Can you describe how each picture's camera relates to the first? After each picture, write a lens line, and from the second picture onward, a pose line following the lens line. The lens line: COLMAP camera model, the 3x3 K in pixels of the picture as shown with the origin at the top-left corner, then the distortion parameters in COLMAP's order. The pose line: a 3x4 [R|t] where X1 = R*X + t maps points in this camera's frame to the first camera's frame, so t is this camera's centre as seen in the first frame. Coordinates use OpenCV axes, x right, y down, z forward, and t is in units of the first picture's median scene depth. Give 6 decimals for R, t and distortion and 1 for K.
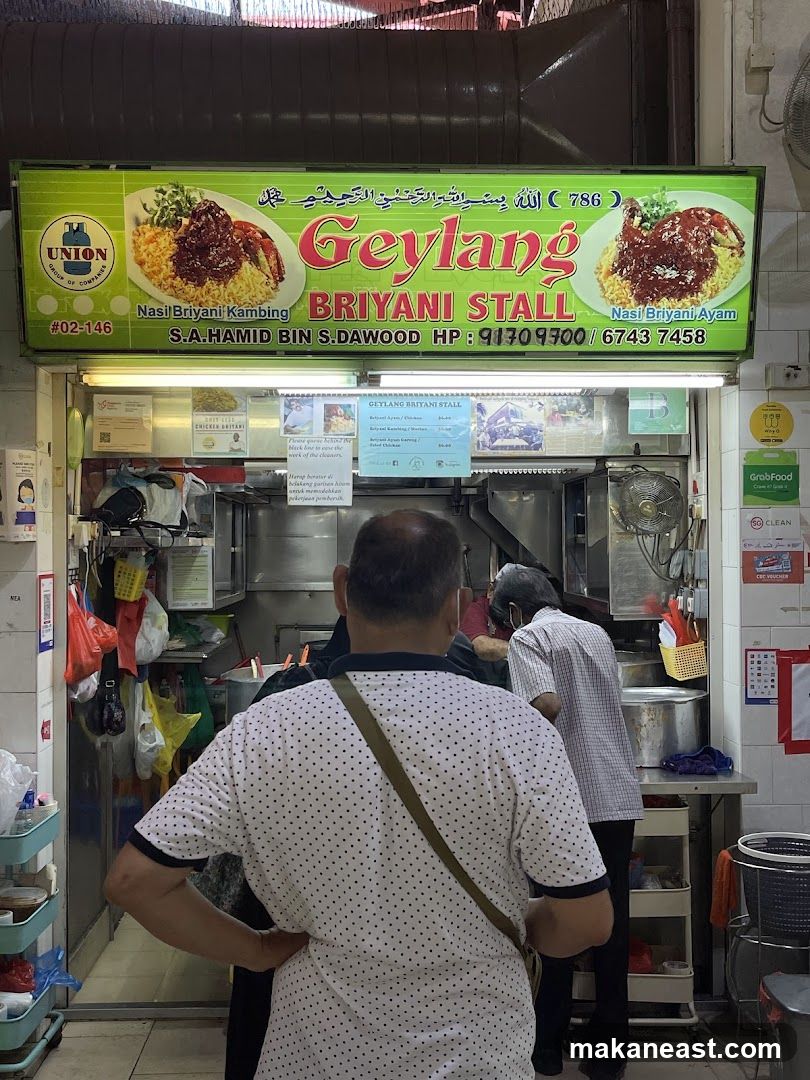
lens RADIAL K [[1242.0, 0, 405.0], [0, 1242.0, 540.0], [0, 0, 1]] dist [0.151720, -0.607718]
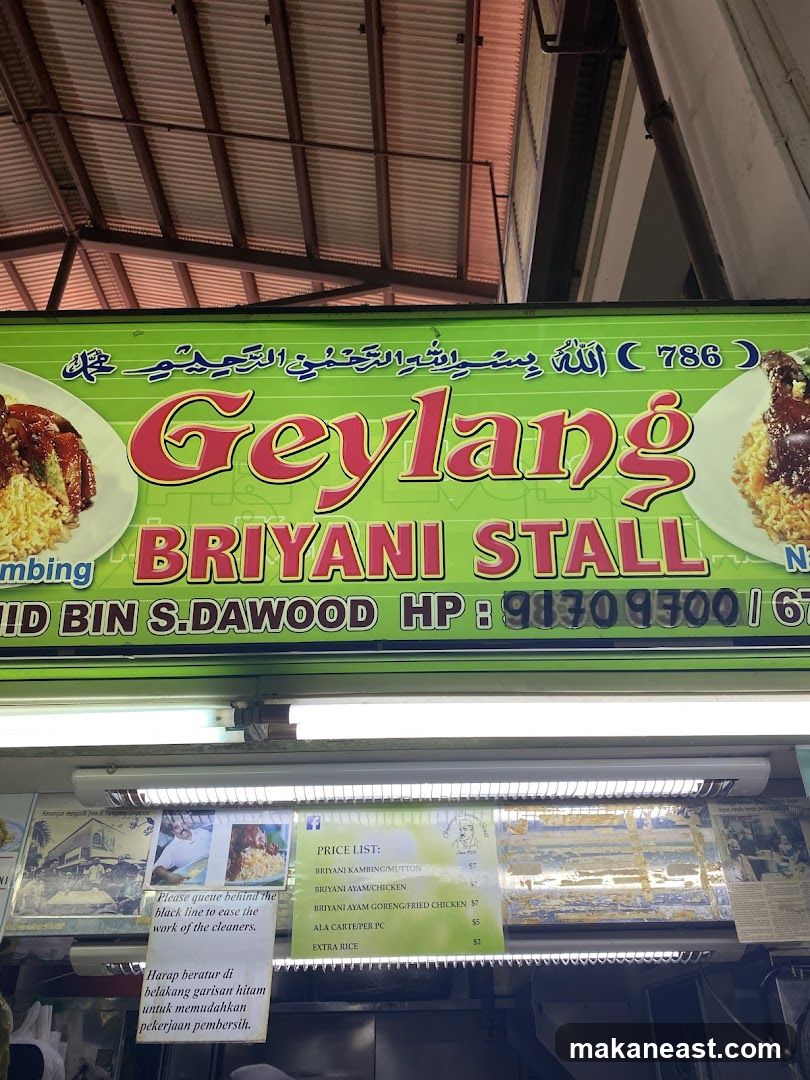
lens RADIAL K [[818.2, 0, 416.5], [0, 818.2, 533.3], [0, 0, 1]] dist [0.066560, -0.096566]
pose [[0.998938, -0.033021, -0.032128, 0.038592], [0.011018, 0.848335, -0.529345, -0.028428], [0.044734, 0.528429, 0.847798, 0.735586]]
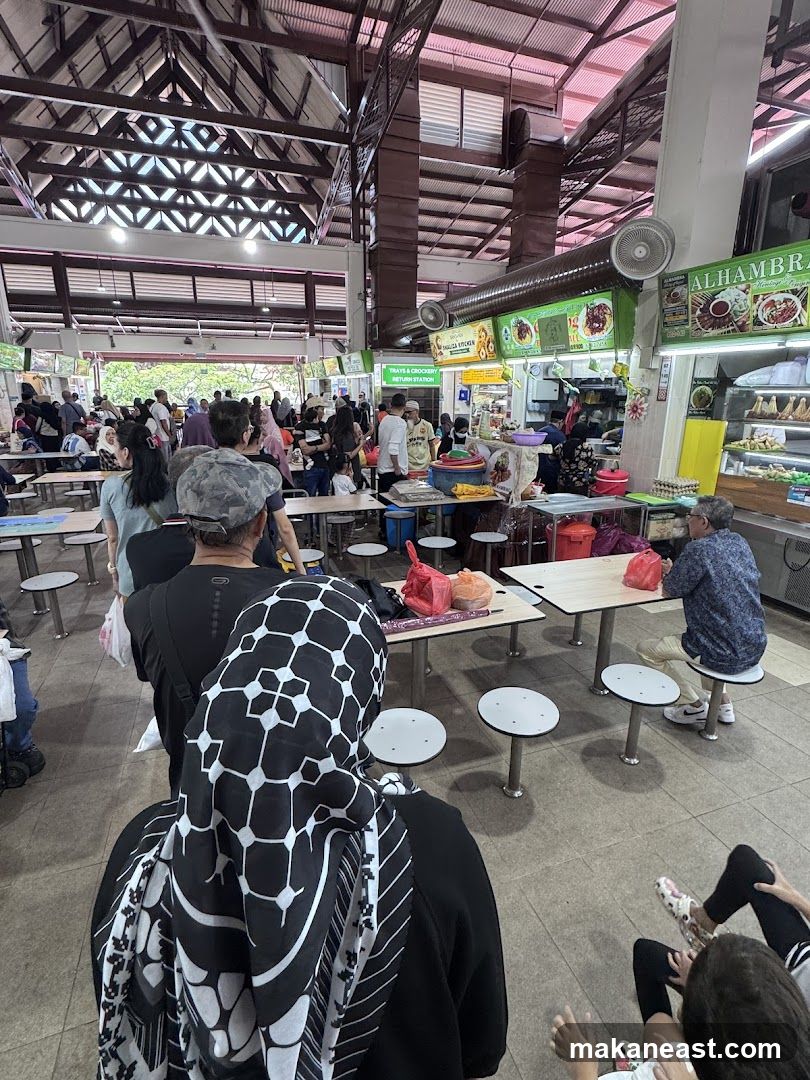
lens RADIAL K [[517.3, 0, 405.0], [0, 517.3, 540.0], [0, 0, 1]] dist [-0.002600, -0.000711]
pose [[0.302659, 0.274598, -0.912685, 1.479895], [-0.002548, 0.957827, 0.287335, -0.058286], [0.953096, -0.084639, 0.290594, 0.062142]]
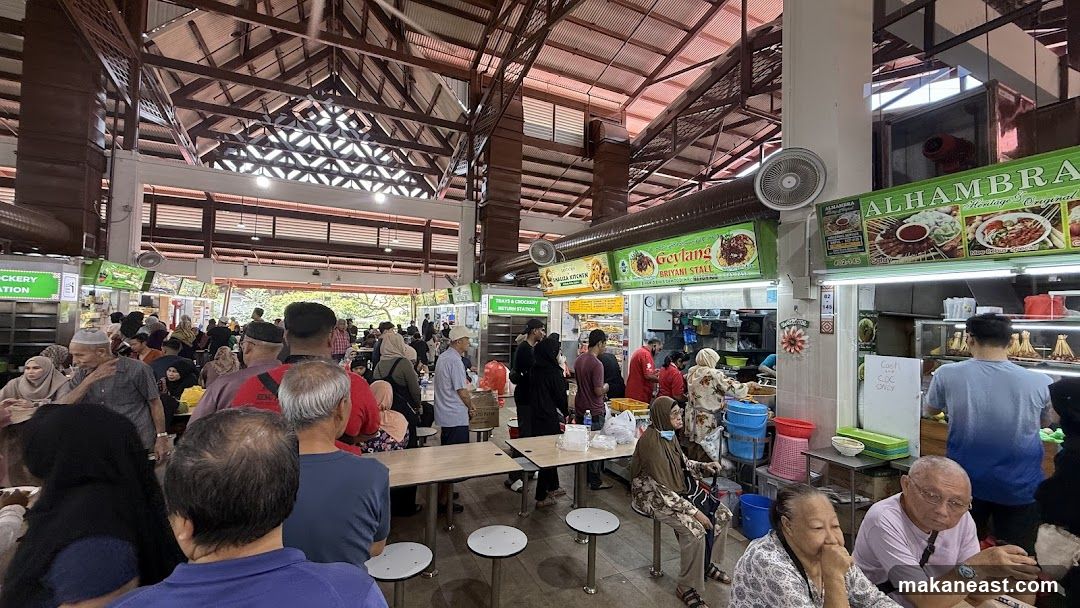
lens RADIAL K [[428.3, 0, 533.6], [0, 428.3, 303.6], [0, 0, 1]] dist [0.000090, 0.000170]
pose [[0.382374, -0.016396, -0.923862, 1.031649], [-0.026456, 0.999238, -0.028683, -0.044206], [0.923629, 0.035409, 0.381649, 0.107320]]
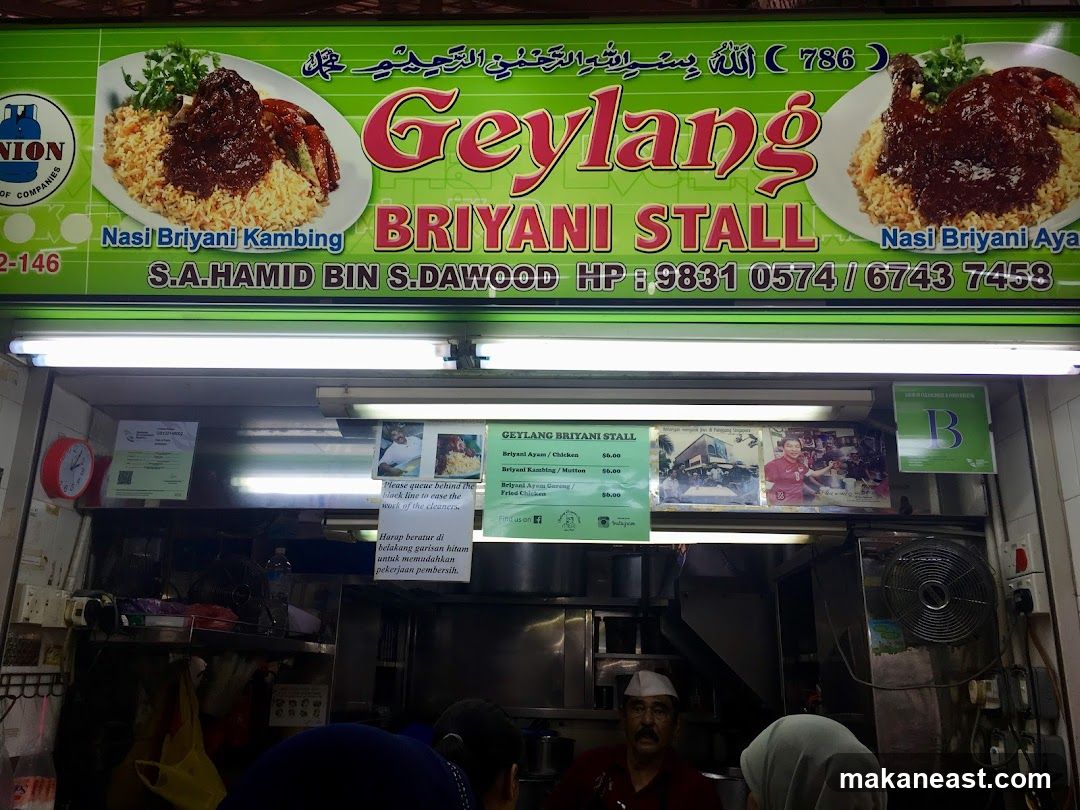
lens RADIAL K [[920.3, 0, 539.4], [0, 920.3, 400.9], [0, 0, 1]] dist [0.068813, -0.080086]
pose [[0.996294, 0.001033, -0.086004, 0.042617], [-0.025377, 0.958946, -0.282450, 0.020614], [0.082181, 0.283586, 0.955419, 0.595101]]
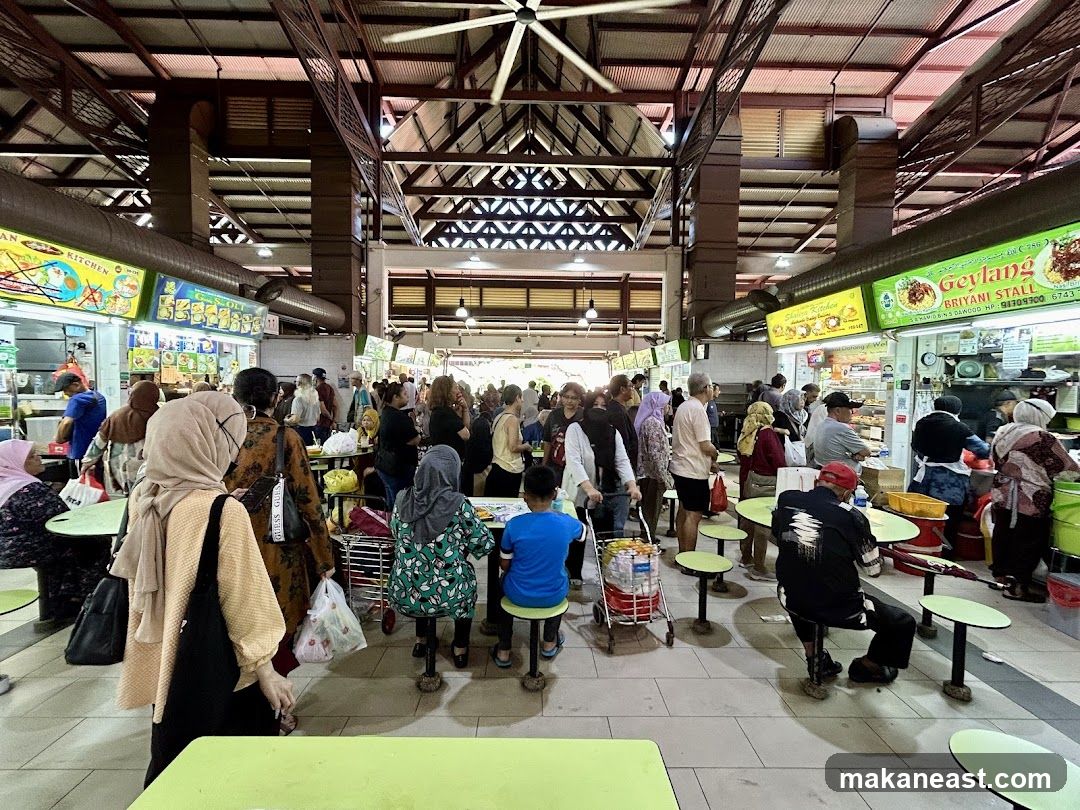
lens RADIAL K [[478.2, 0, 539.0], [0, 478.2, 402.4], [0, 0, 1]] dist [-0.000173, 0.000626]
pose [[-0.023097, 0.045474, -0.998698, 1.126224], [-0.008031, 0.998924, 0.045670, 0.005869], [0.999701, 0.009075, -0.022707, 0.034823]]
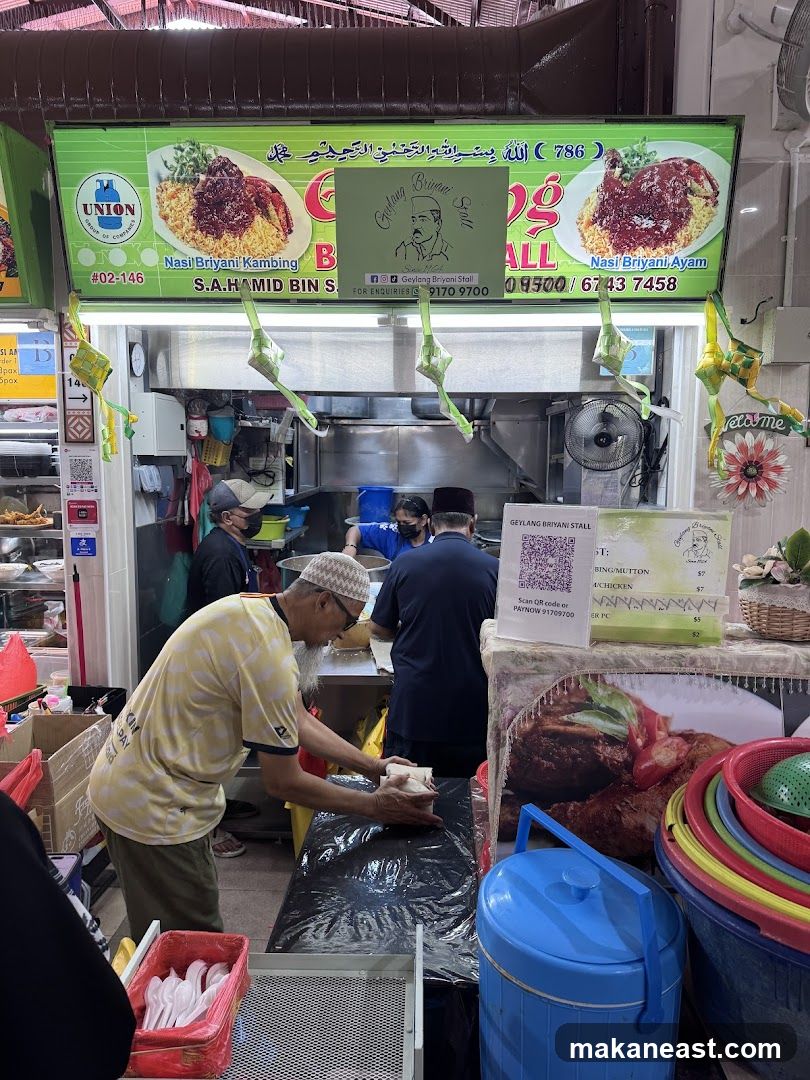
lens RADIAL K [[843.2, 0, 403.8], [0, 843.2, 561.4], [0, 0, 1]] dist [0.077419, -0.128424]
pose [[0.997291, 0.018975, -0.071074, 0.060591], [-0.007838, 0.988069, 0.153813, -0.036229], [0.073145, -0.152840, 0.985540, 0.216338]]
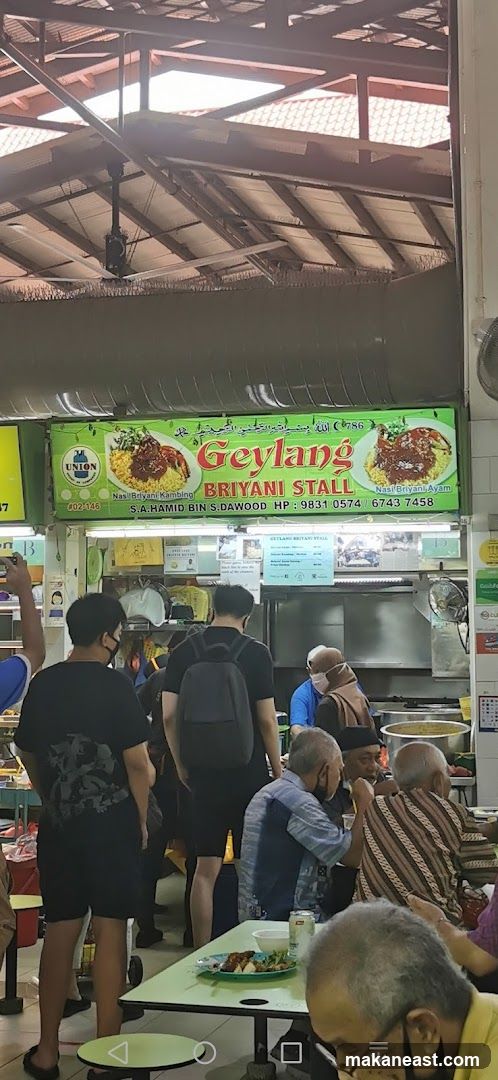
lens RADIAL K [[1558.2, 0, 248.4], [0, 1558.2, 468.0], [0, 0, 1]] dist [0.281164, -0.009512]
pose [[0.953953, -0.030745, -0.298377, 0.635743], [-0.000934, 0.994424, -0.105454, 0.011996], [0.299955, 0.100877, 0.948605, -1.059561]]
